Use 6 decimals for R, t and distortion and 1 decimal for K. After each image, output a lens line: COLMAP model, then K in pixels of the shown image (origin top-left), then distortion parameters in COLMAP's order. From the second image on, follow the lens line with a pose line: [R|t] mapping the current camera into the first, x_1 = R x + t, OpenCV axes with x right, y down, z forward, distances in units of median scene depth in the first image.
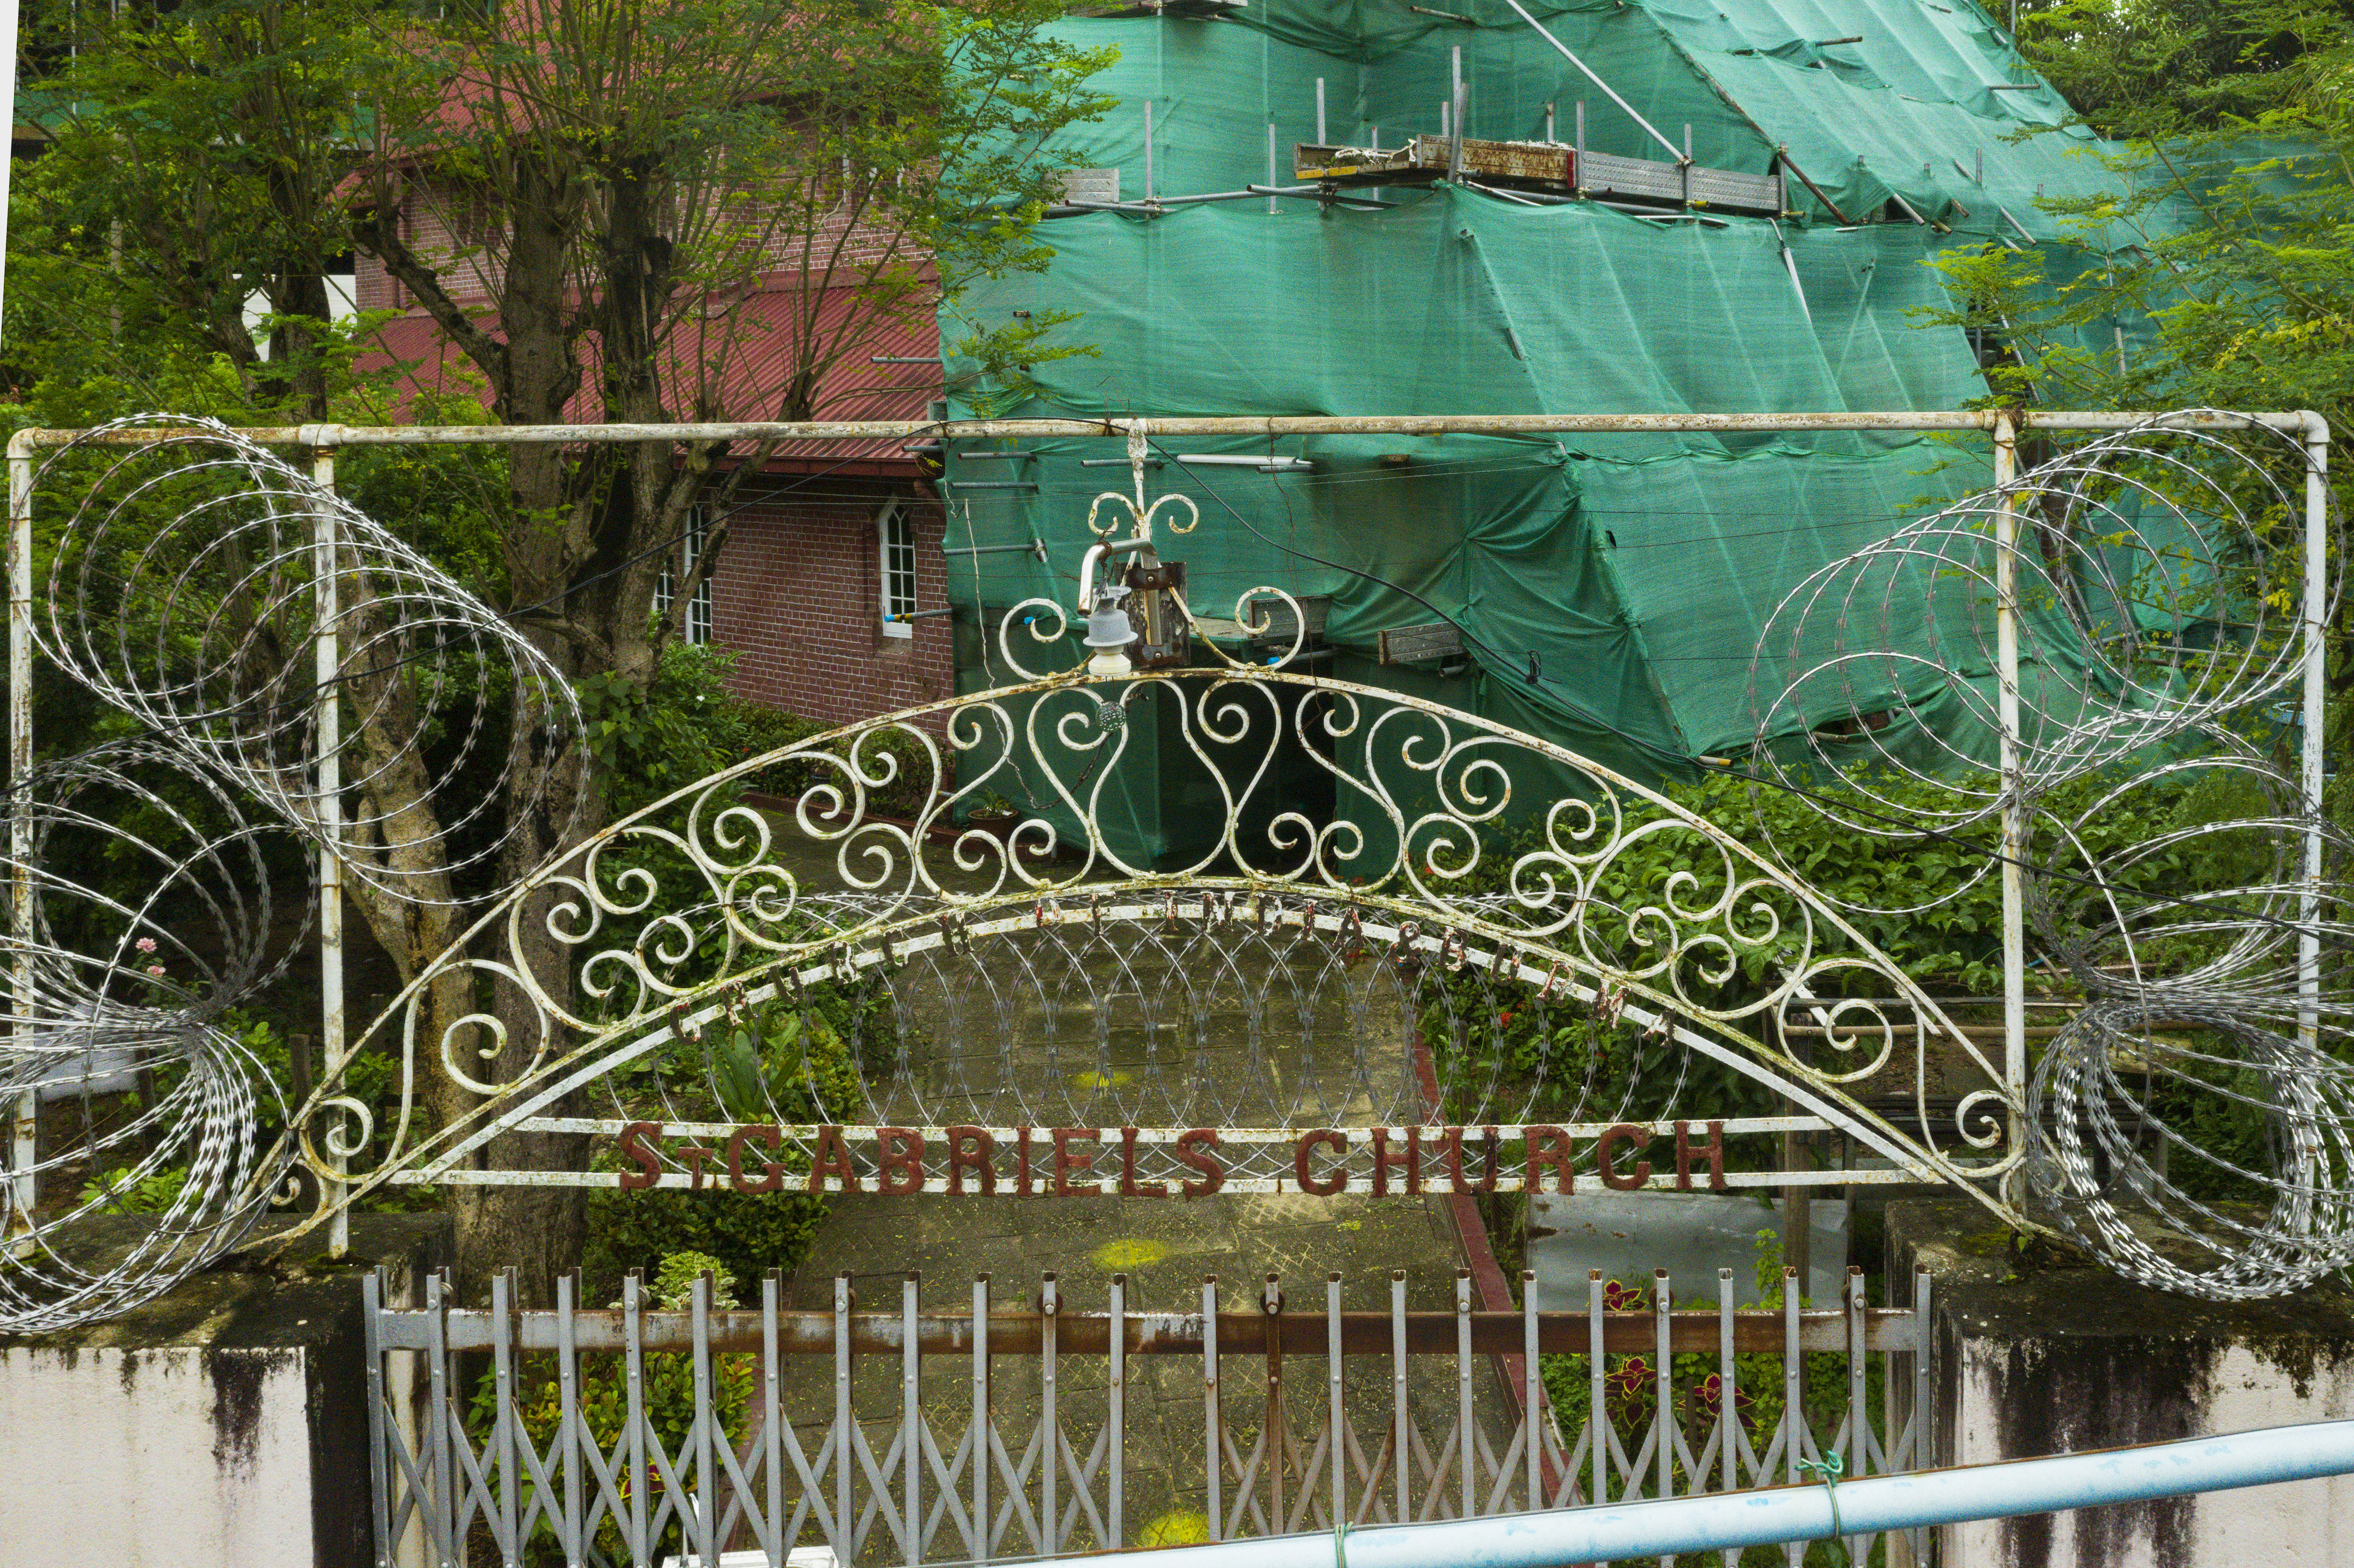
lens RADIAL K [[2271.0, 0, 1174.9], [0, 2271.0, 782.2], [0, 0, 1]] dist [-0.016227, 0.000000]
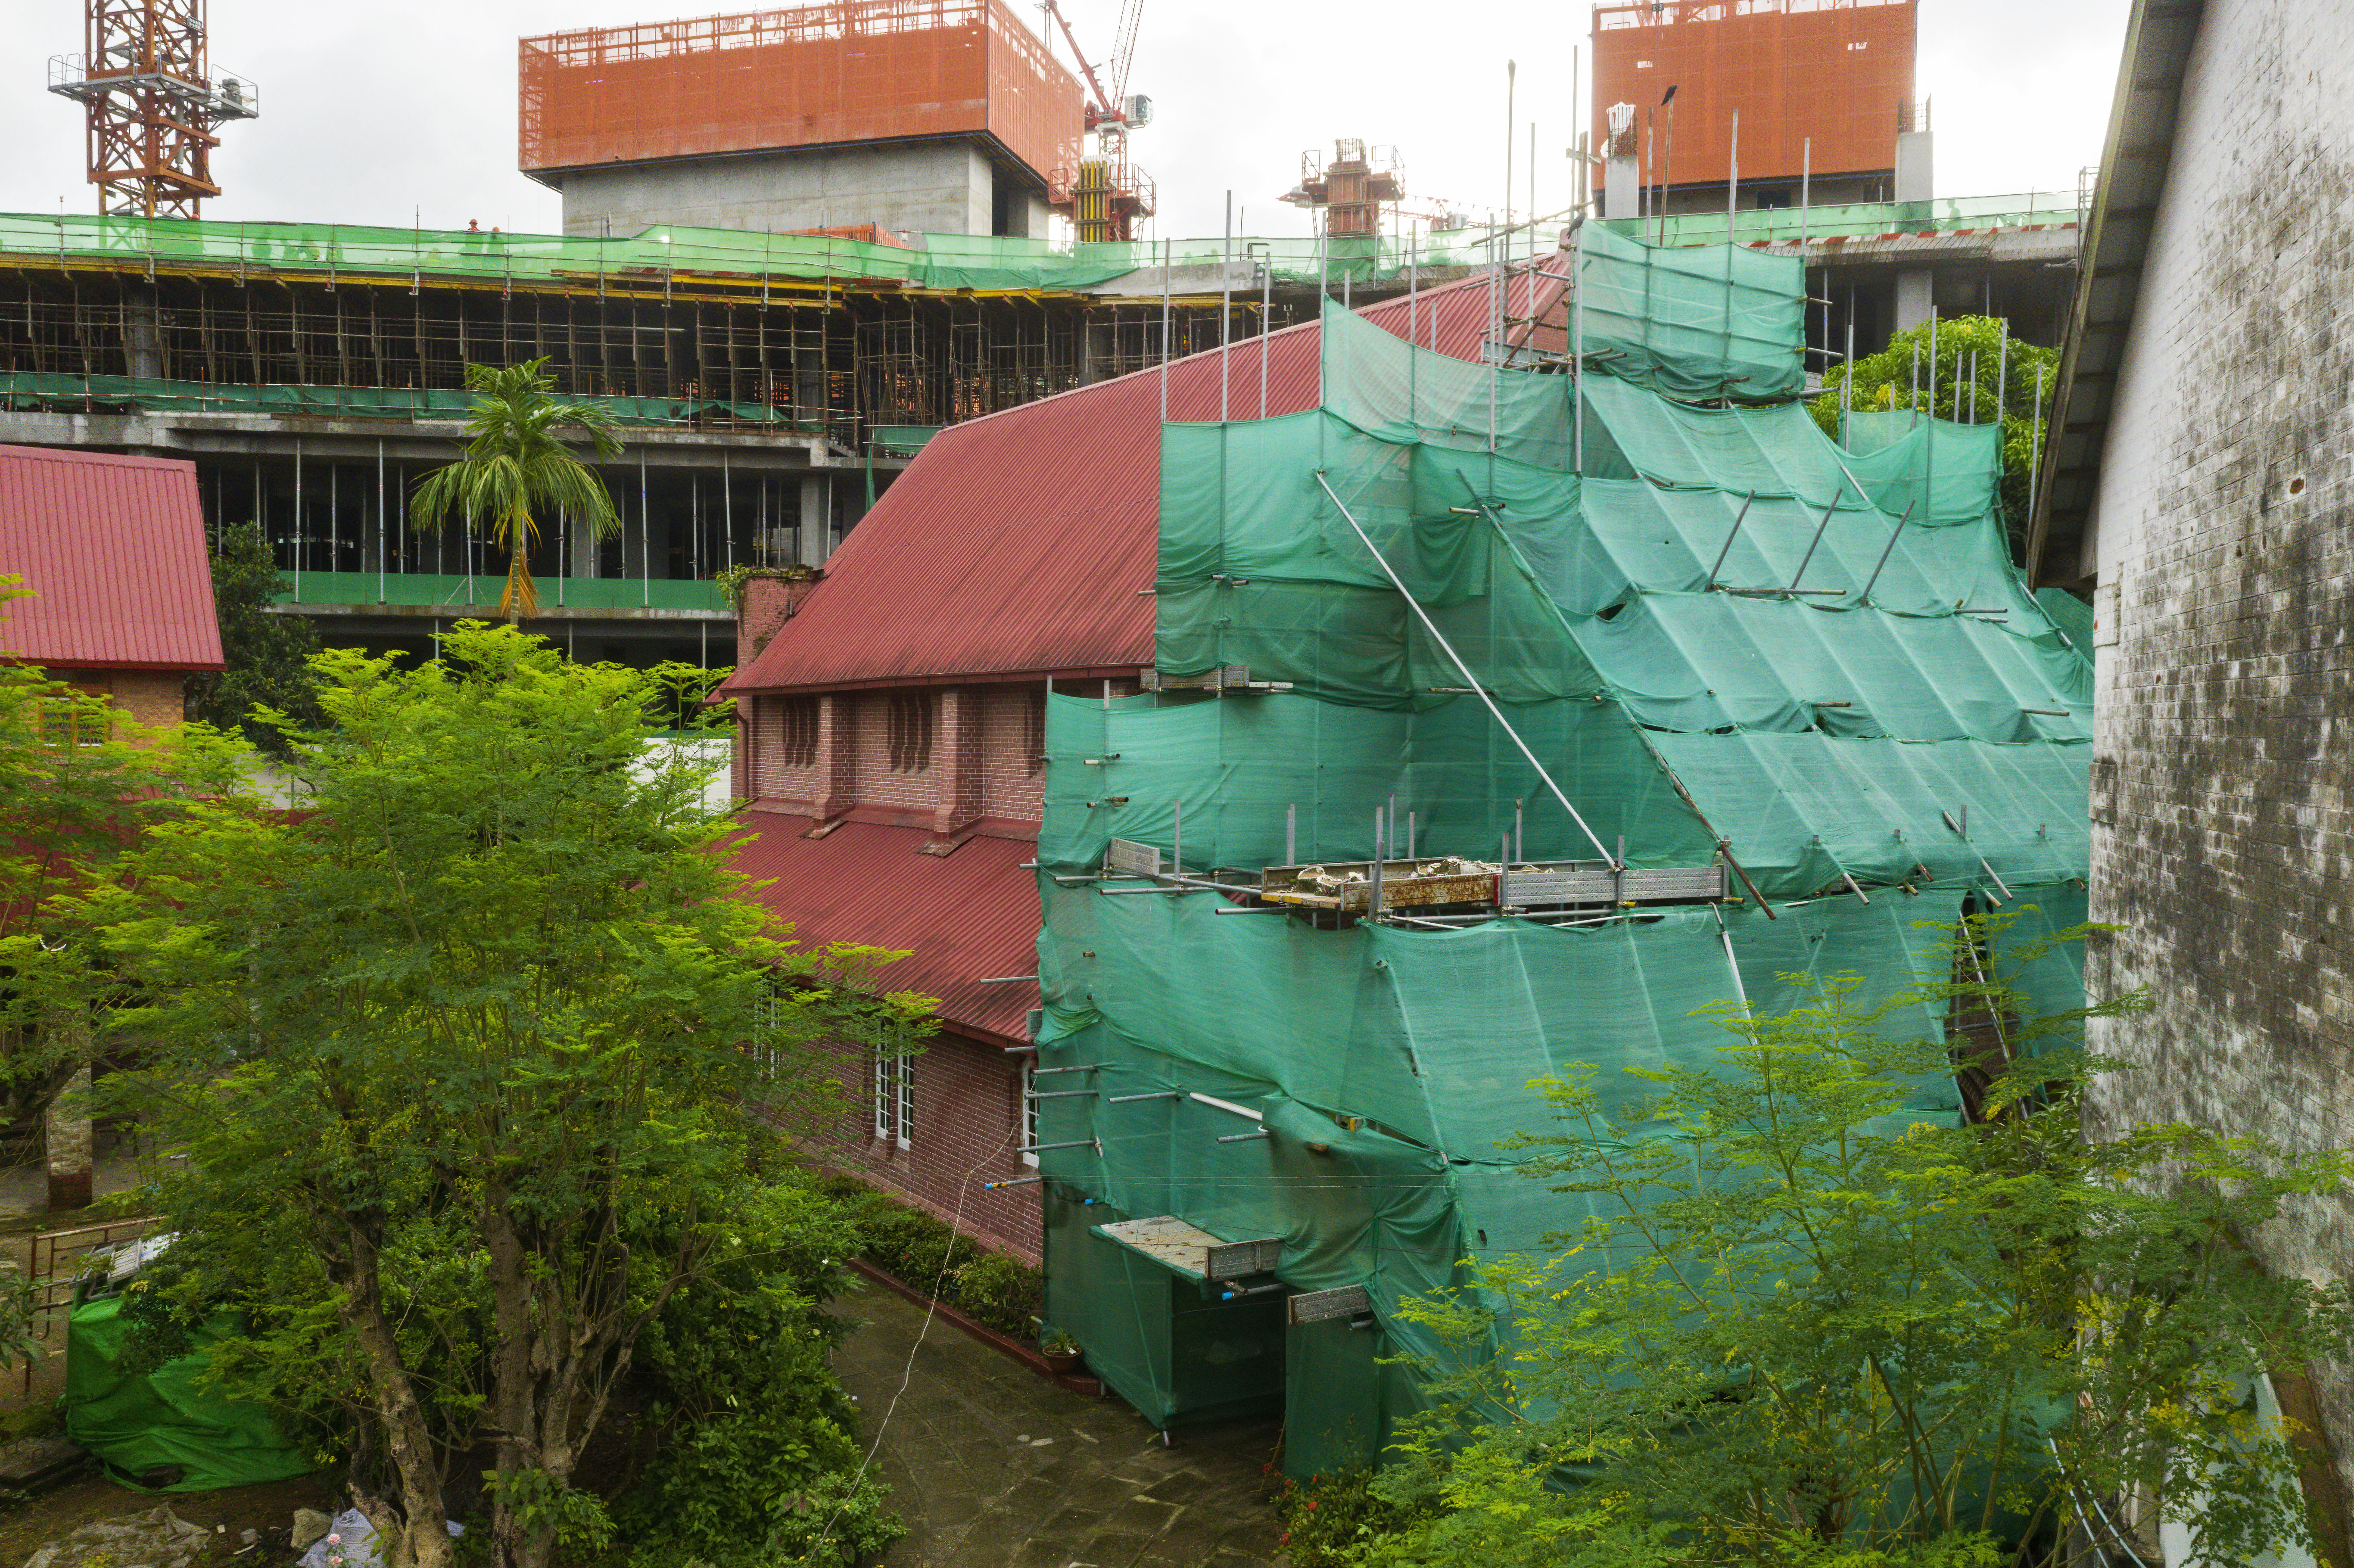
lens RADIAL K [[2271.0, 0, 1178.5], [0, 2271.0, 785.6], [0, 0, 1]] dist [-0.016227, 0.000000]
pose [[0.949974, 0.029733, -0.310911, 0.369346], [-0.023703, 0.999451, 0.023156, -0.336178], [0.311429, -0.014628, 0.950157, -0.162142]]
